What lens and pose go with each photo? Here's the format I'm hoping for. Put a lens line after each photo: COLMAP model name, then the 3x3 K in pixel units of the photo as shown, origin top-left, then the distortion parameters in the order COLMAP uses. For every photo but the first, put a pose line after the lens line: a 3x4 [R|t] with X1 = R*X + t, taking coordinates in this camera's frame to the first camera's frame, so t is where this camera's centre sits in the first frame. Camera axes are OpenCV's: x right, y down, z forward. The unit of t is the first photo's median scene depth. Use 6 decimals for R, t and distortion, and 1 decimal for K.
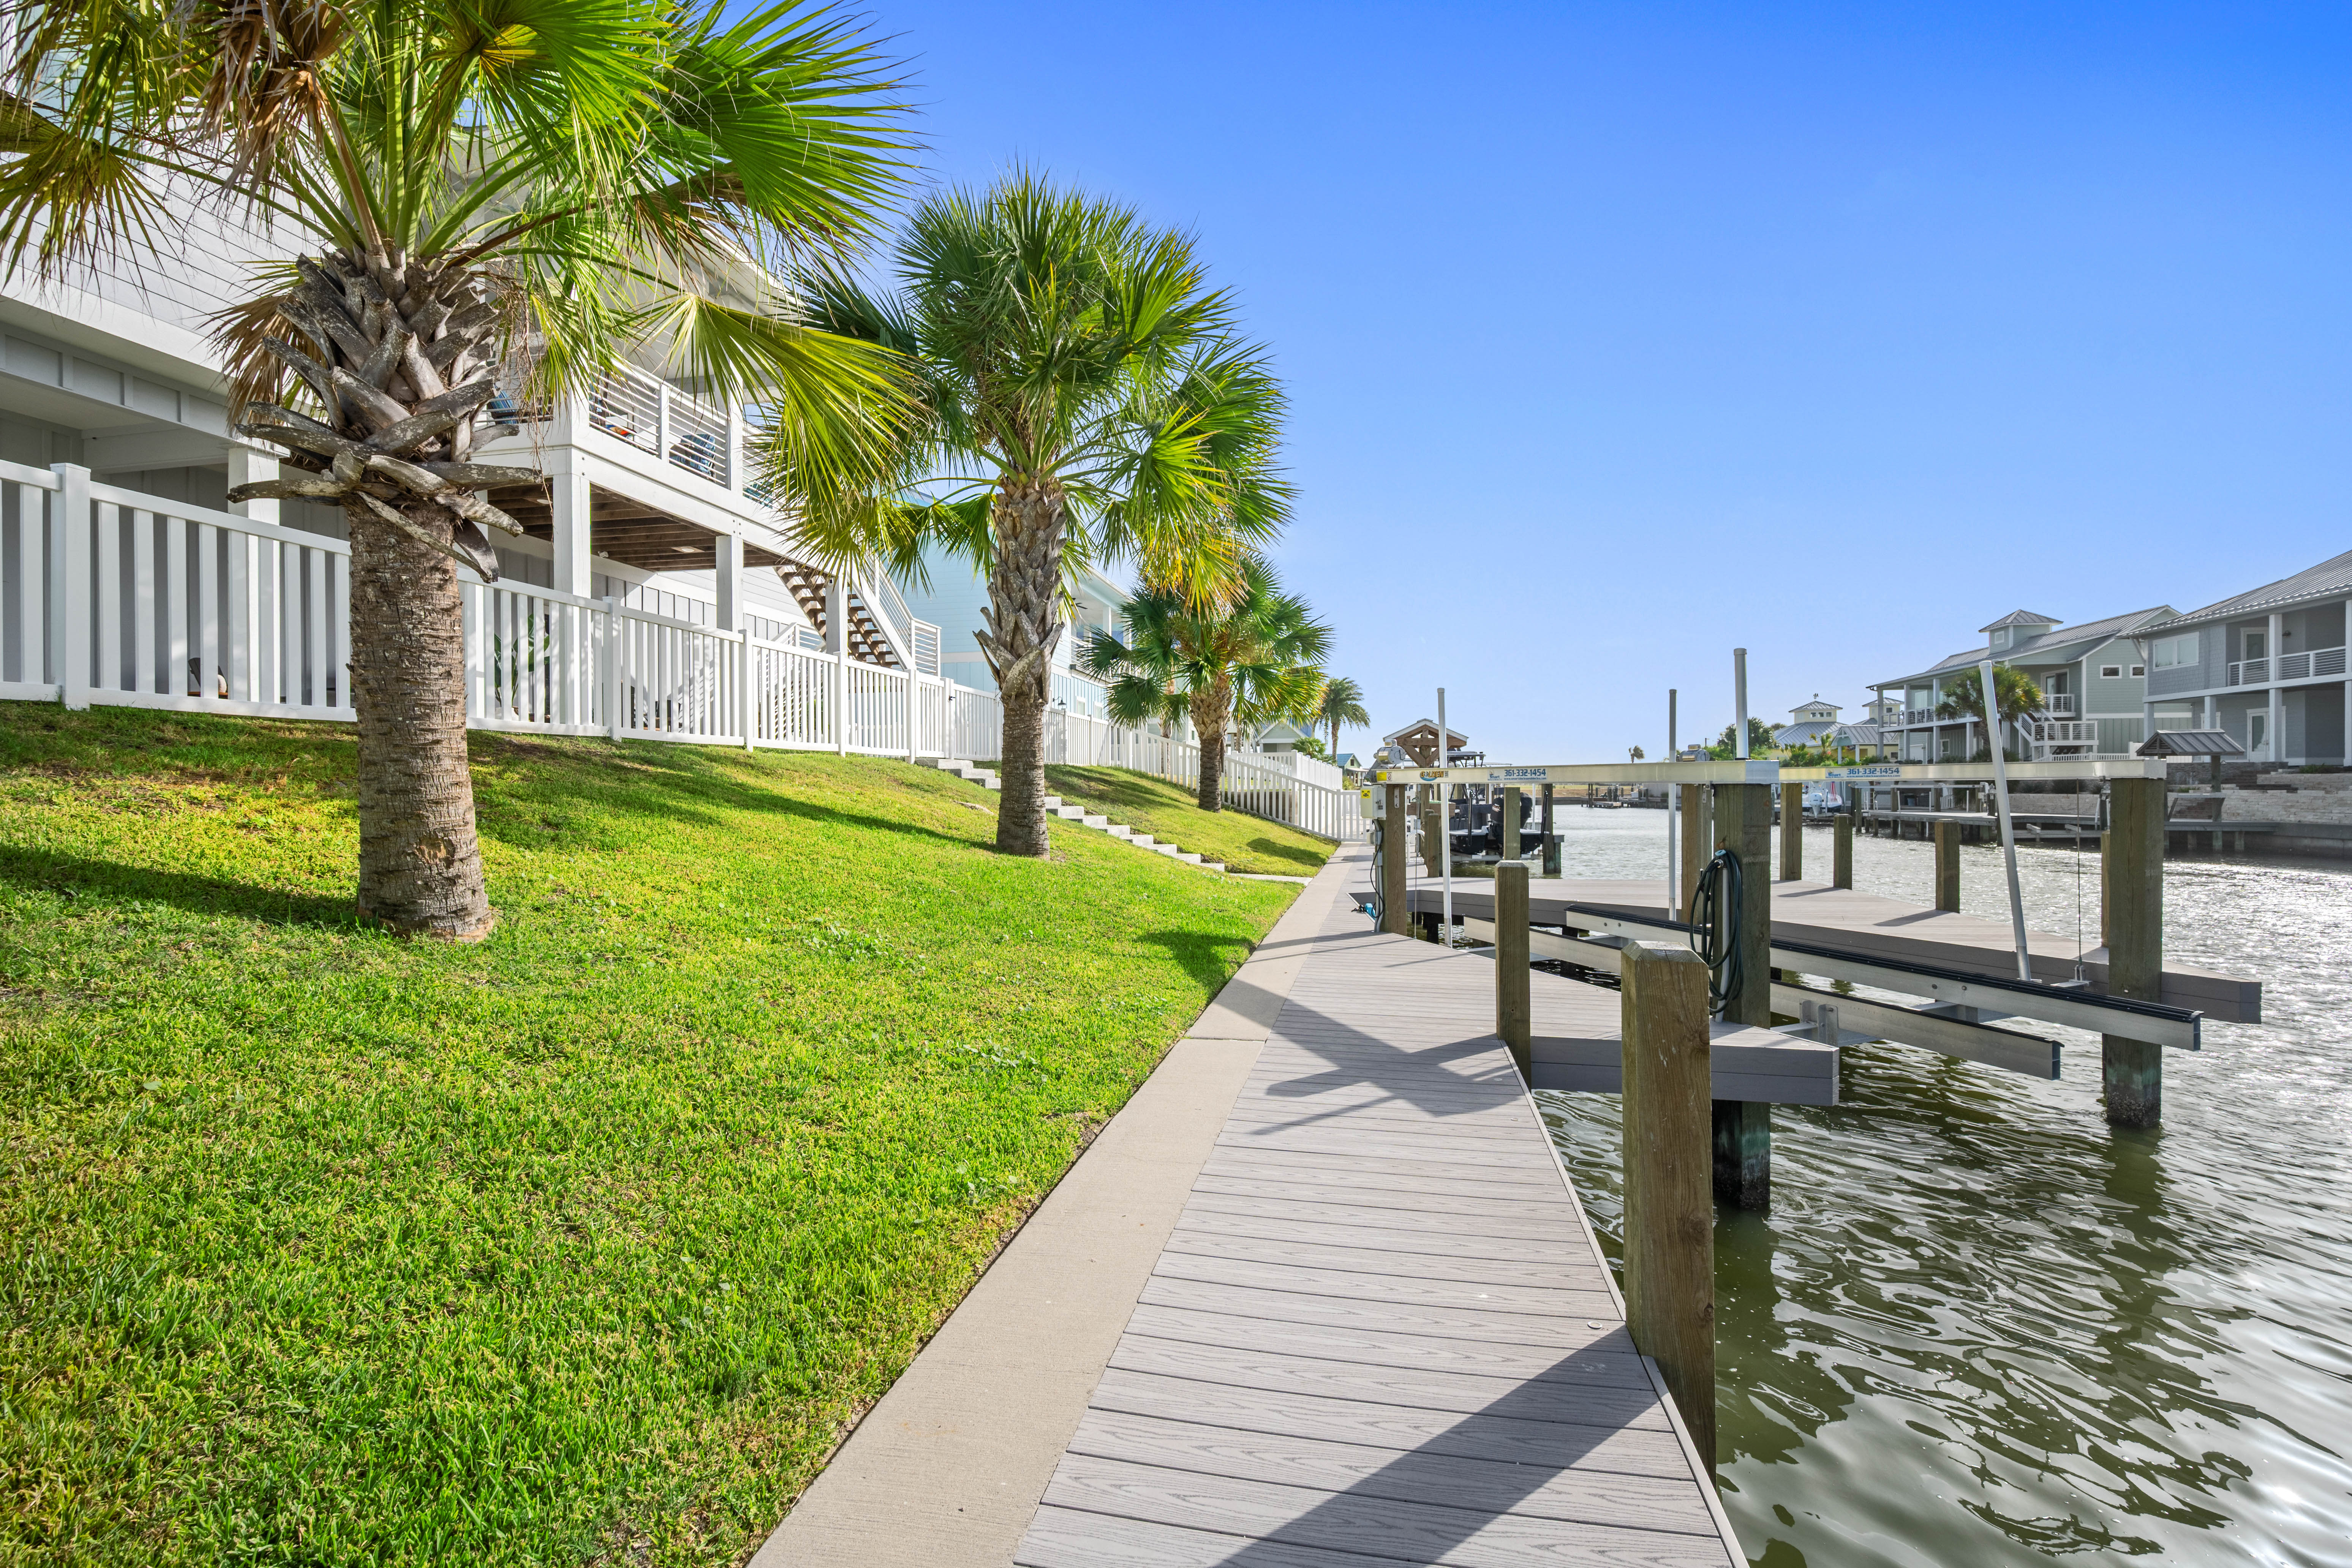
lens RADIAL K [[1007.5, 0, 1183.9], [0, 1007.5, 785.8], [0, 0, 1]] dist [0.000110, -0.001111]
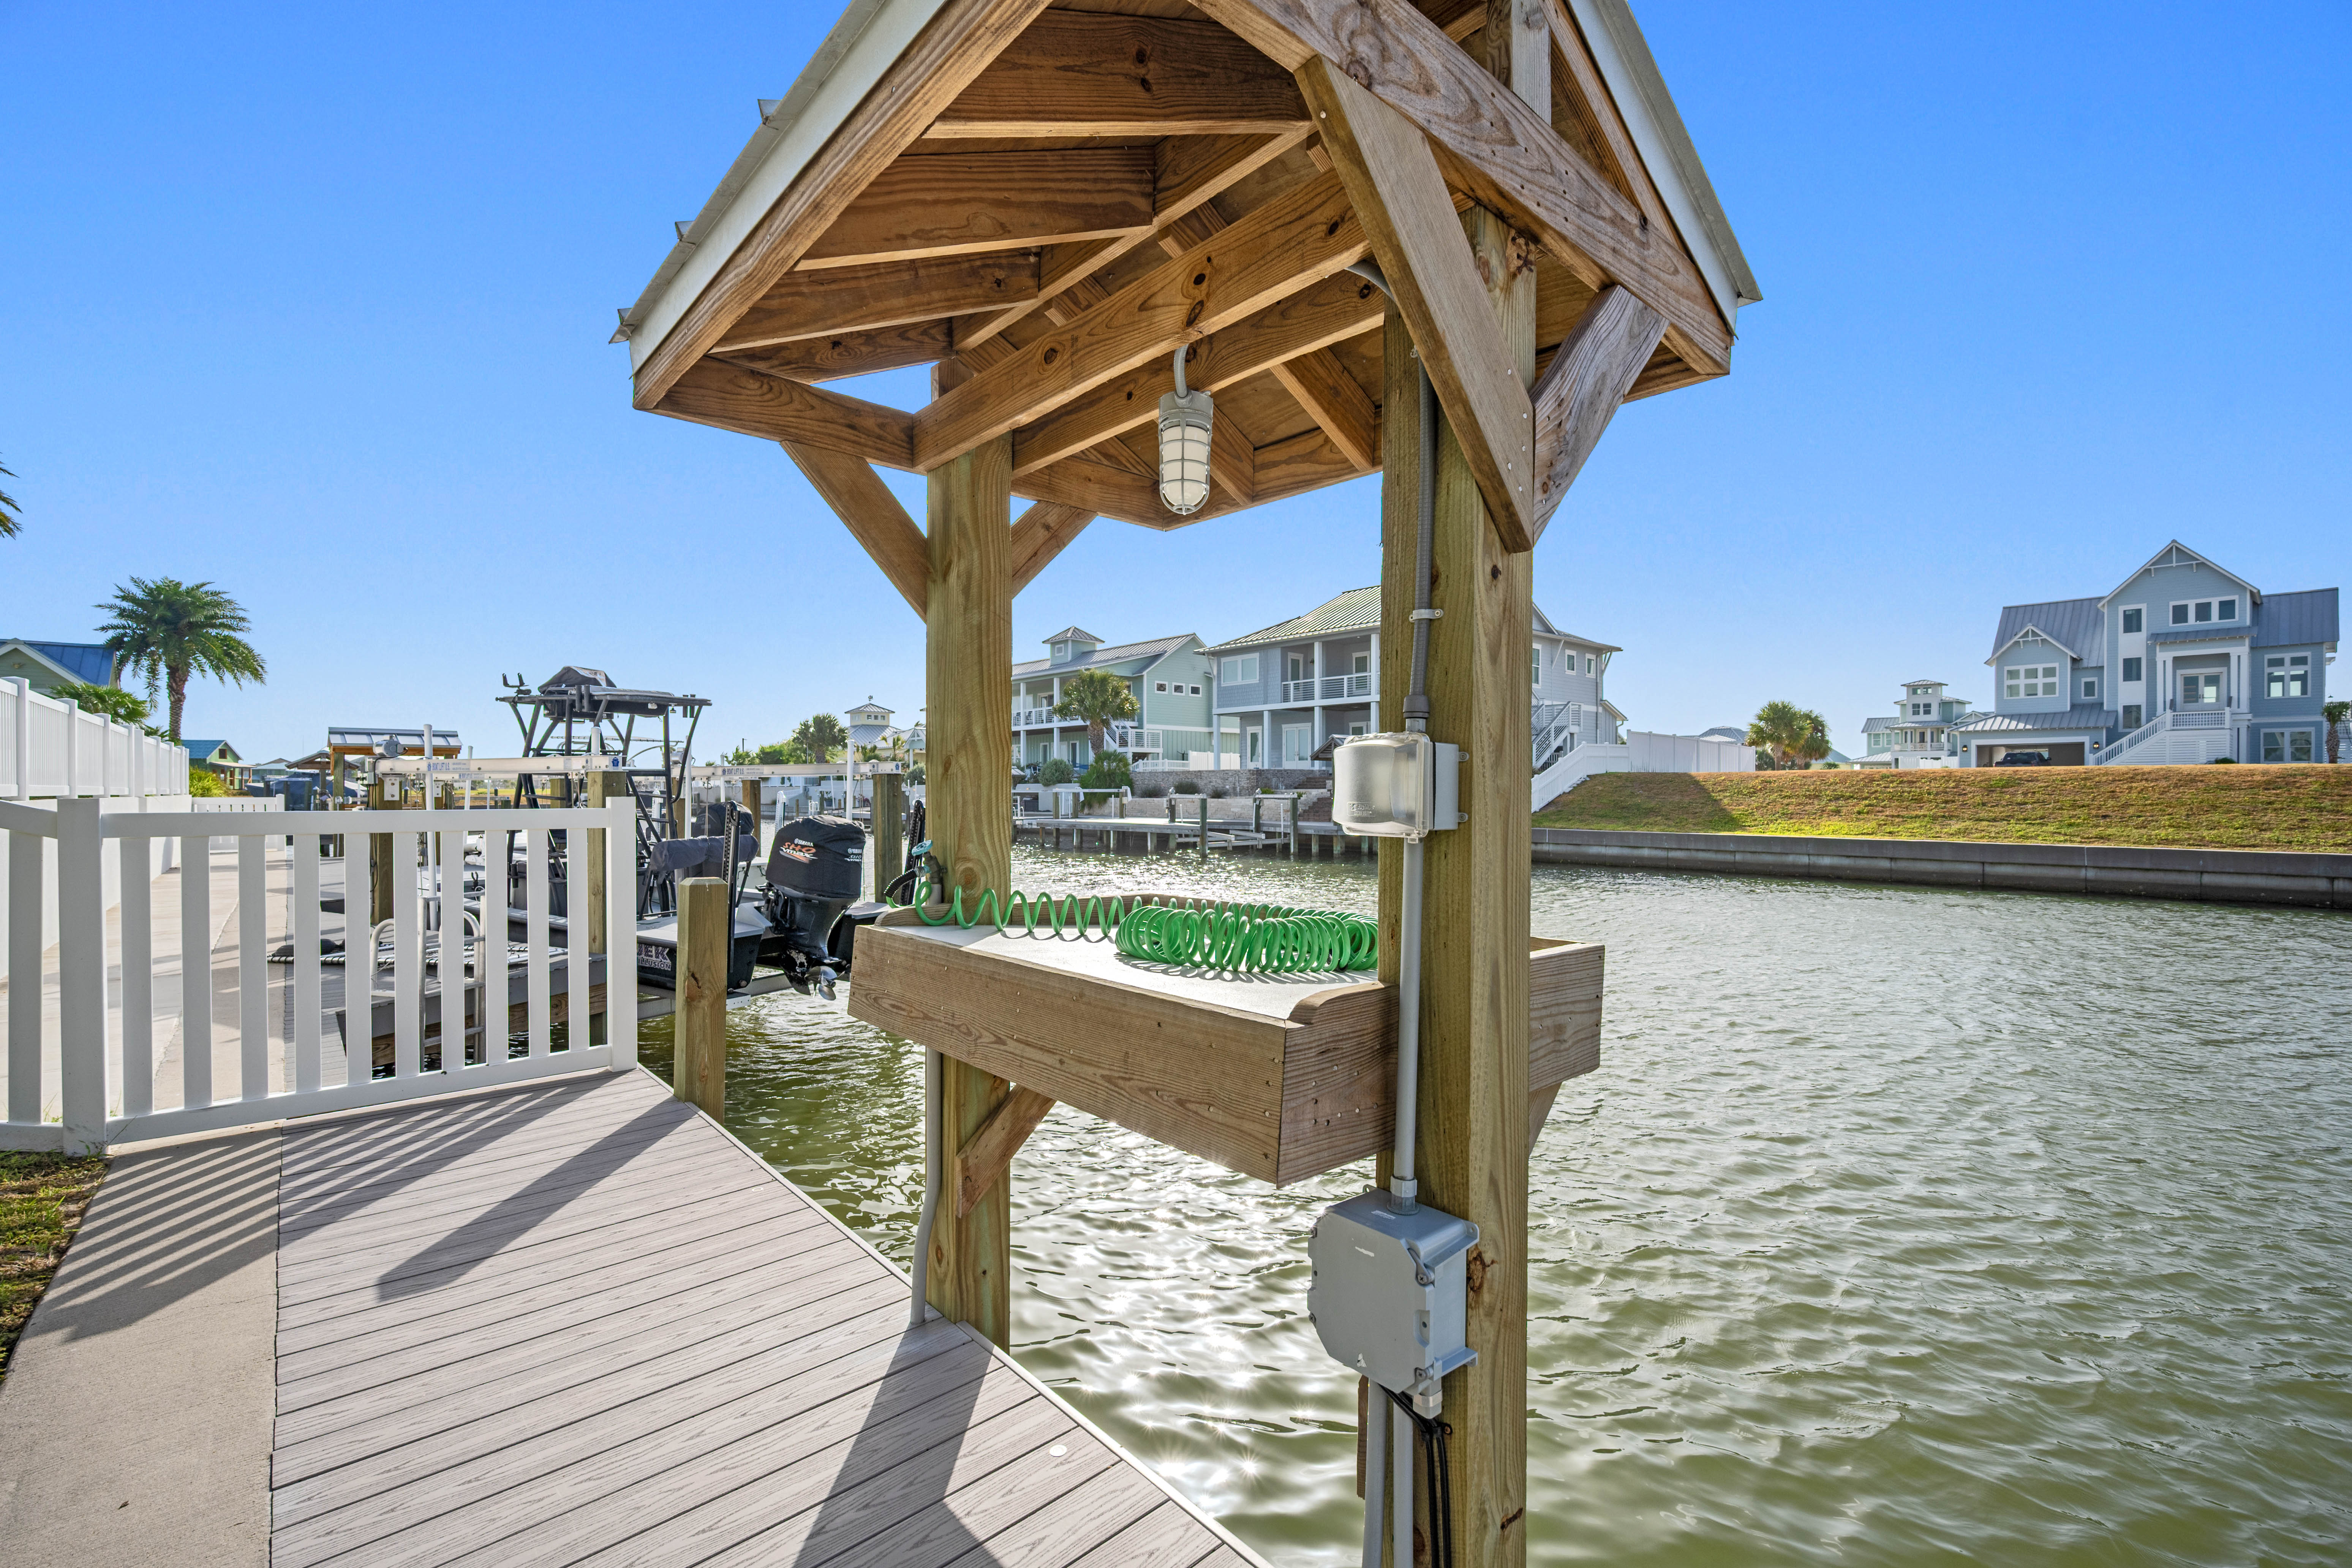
lens RADIAL K [[1007.5, 0, 1192.2], [0, 1007.5, 790.5], [0, 0, 1]] dist [0.000110, -0.001111]
pose [[0.596092, 0.002764, 0.802911, 0.061559], [-0.003495, 0.999994, -0.000847, 0.000889], [-0.802909, -0.002301, 0.596098, 0.360509]]
